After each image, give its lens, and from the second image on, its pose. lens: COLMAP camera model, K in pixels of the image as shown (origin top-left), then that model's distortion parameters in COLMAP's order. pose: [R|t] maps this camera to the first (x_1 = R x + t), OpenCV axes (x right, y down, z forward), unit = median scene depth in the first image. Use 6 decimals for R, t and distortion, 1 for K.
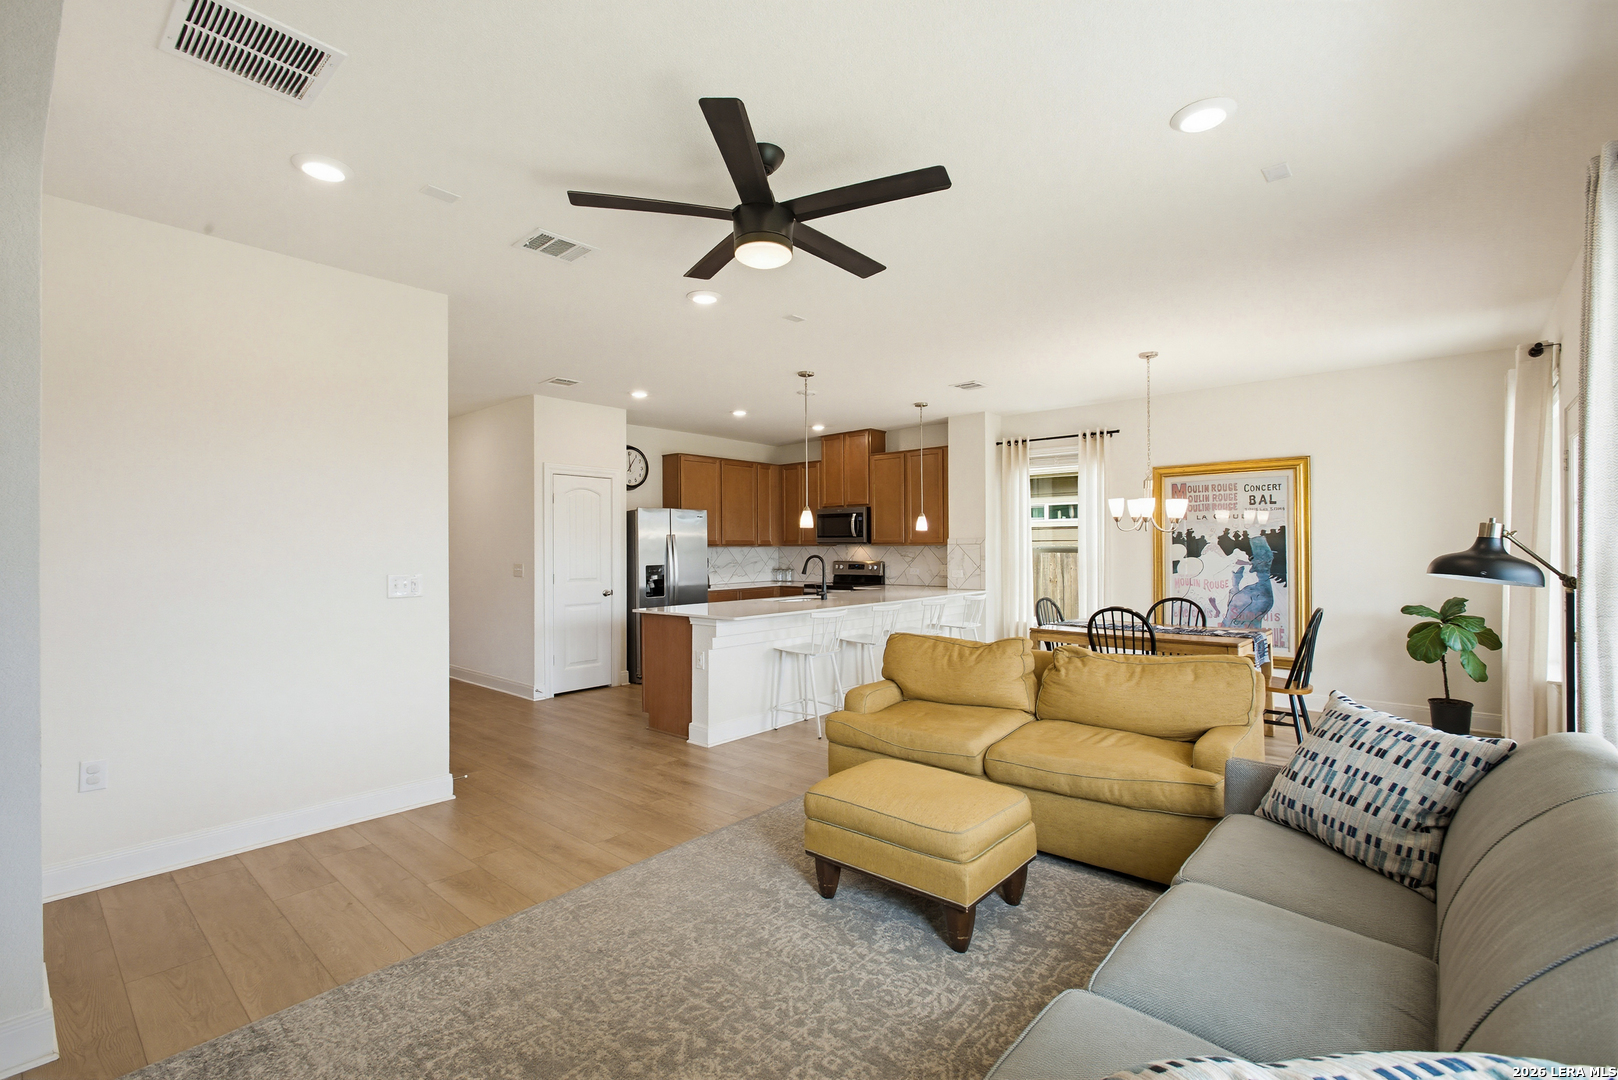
lens RADIAL K [[721.9, 0, 807.2], [0, 721.9, 546.8], [0, 0, 1]] dist [0.001563, 0.000218]
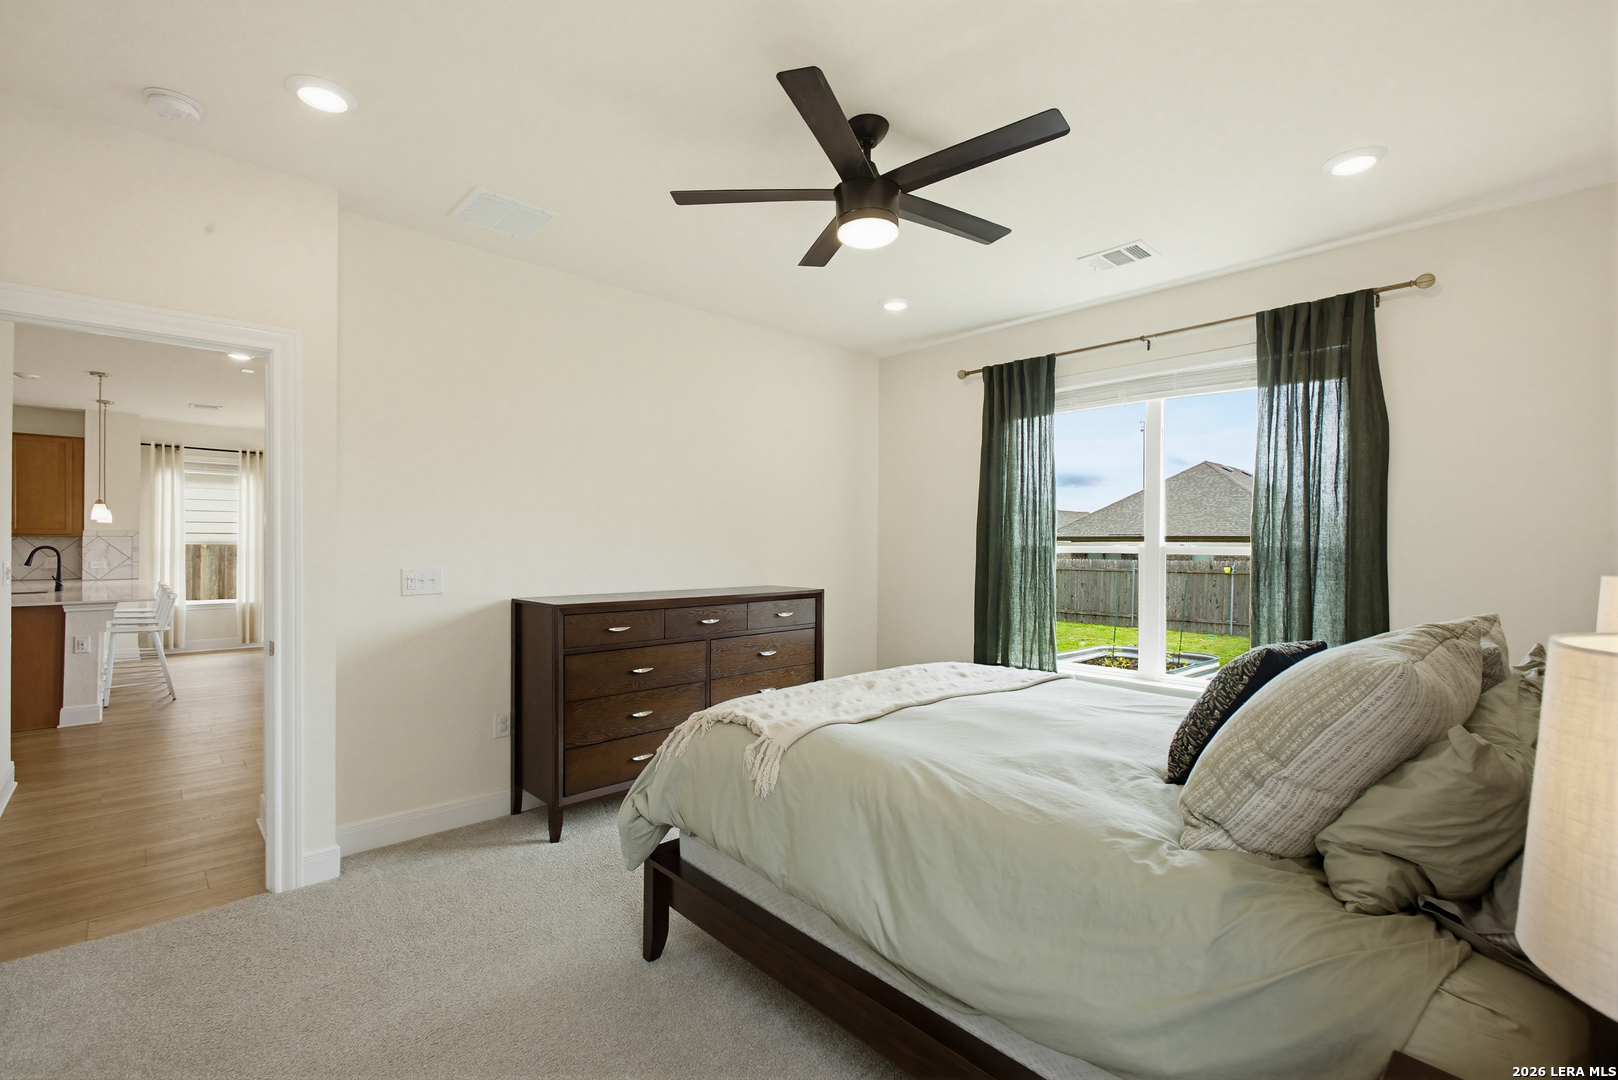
lens RADIAL K [[721.9, 0, 807.2], [0, 721.9, 546.8], [0, 0, 1]] dist [0.001563, 0.000218]
pose [[0.090157, 0.000574, 0.995927, -0.841705], [-0.007747, 0.999970, 0.000125, 0.004068], [-0.995897, -0.007726, 0.090158, -0.107514]]
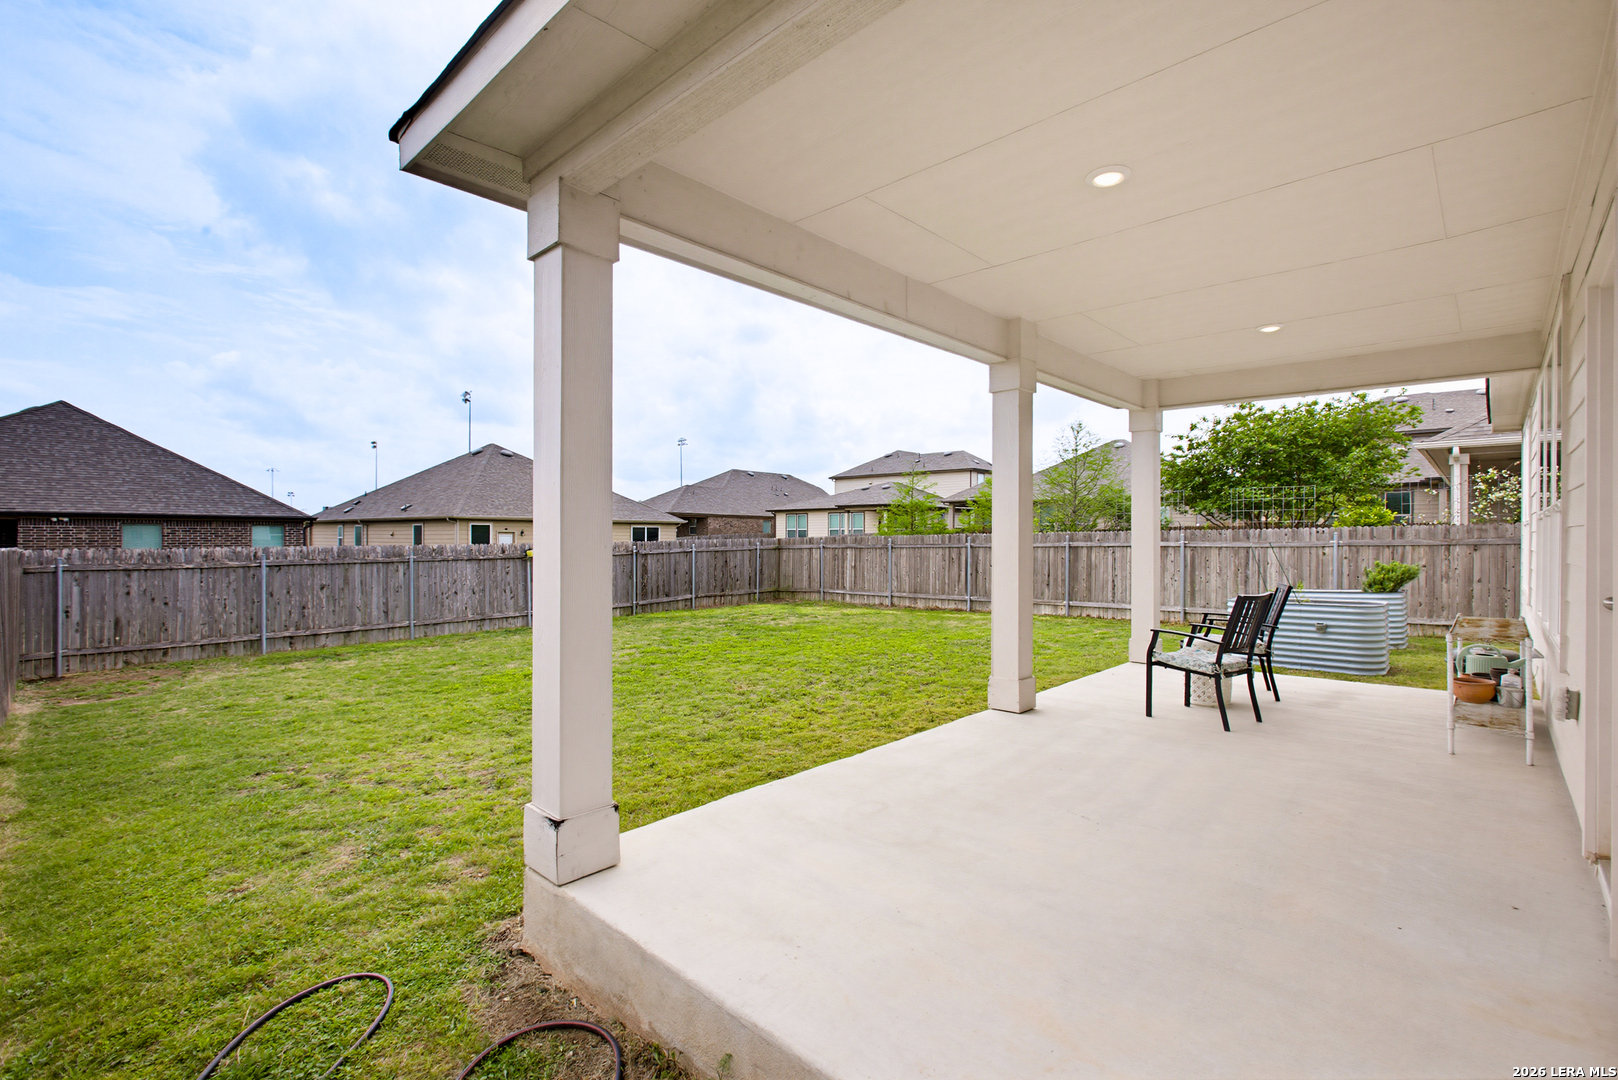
lens RADIAL K [[721.9, 0, 807.2], [0, 721.9, 546.8], [0, 0, 1]] dist [0.001563, 0.000218]
pose [[-0.999406, 0.001650, 0.034409, 0.945321], [0.002158, 0.999889, 0.014720, 0.022925], [-0.034381, 0.014786, -0.999299, 0.886335]]
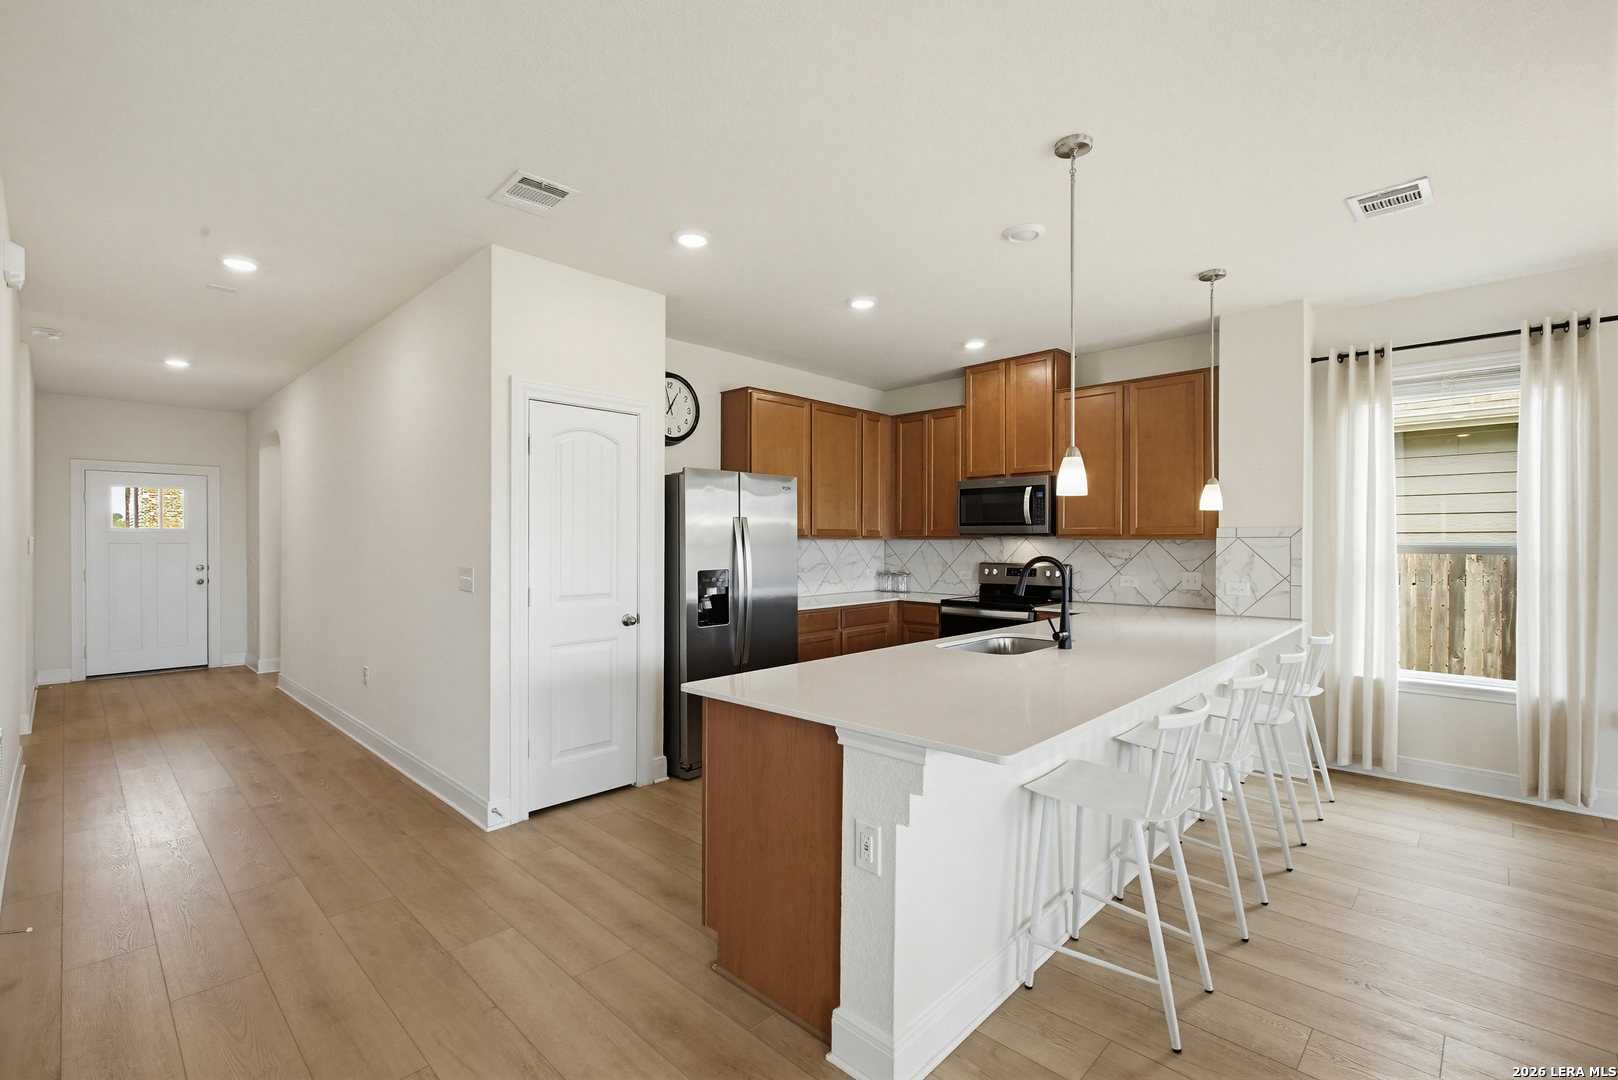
lens RADIAL K [[719.1, 0, 809.0], [0, 719.1, 540.0], [0, 0, 1]] dist [0.001967, 0.000549]
pose [[0.999217, 0.007159, -0.038901, -0.127257], [-0.007171, 0.999974, -0.000166, 0.001075], [0.038899, 0.000445, 0.999243, 0.487153]]
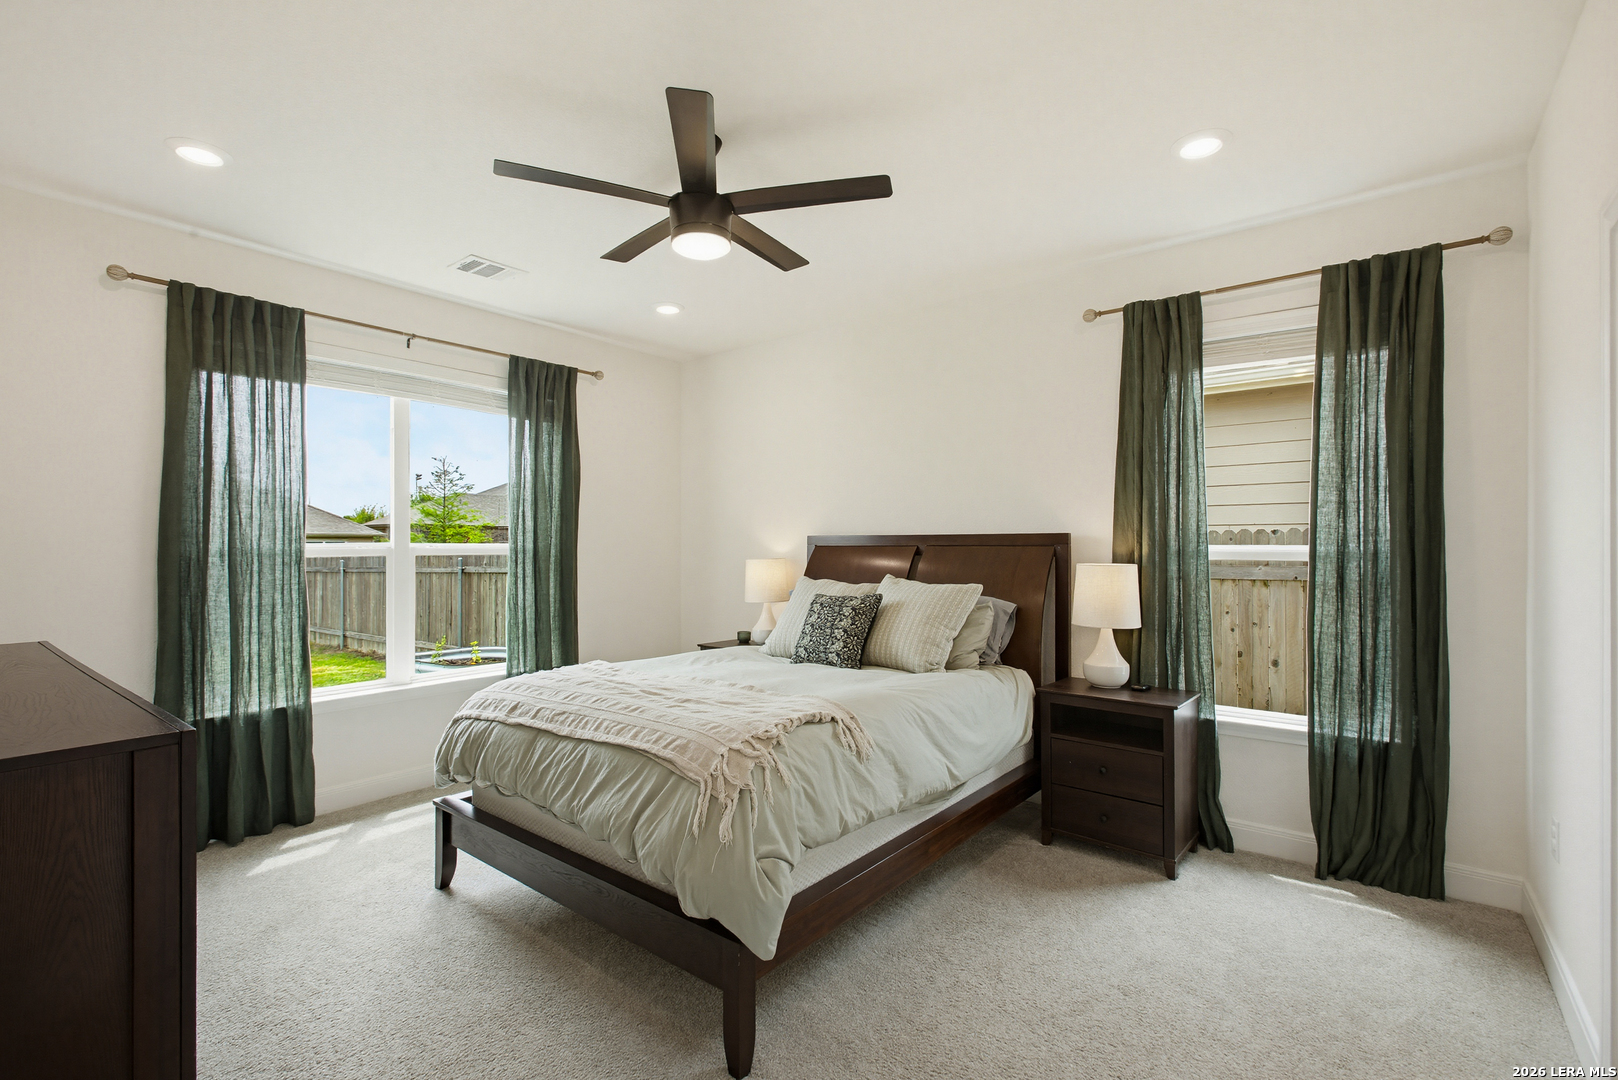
lens RADIAL K [[721.9, 0, 807.2], [0, 721.9, 546.8], [0, 0, 1]] dist [0.001563, 0.000218]
pose [[-0.998495, 0.007810, -0.054292, -0.498347], [0.007782, 0.999969, 0.000730, 0.003138], [0.054296, 0.000306, -0.998525, 0.286584]]
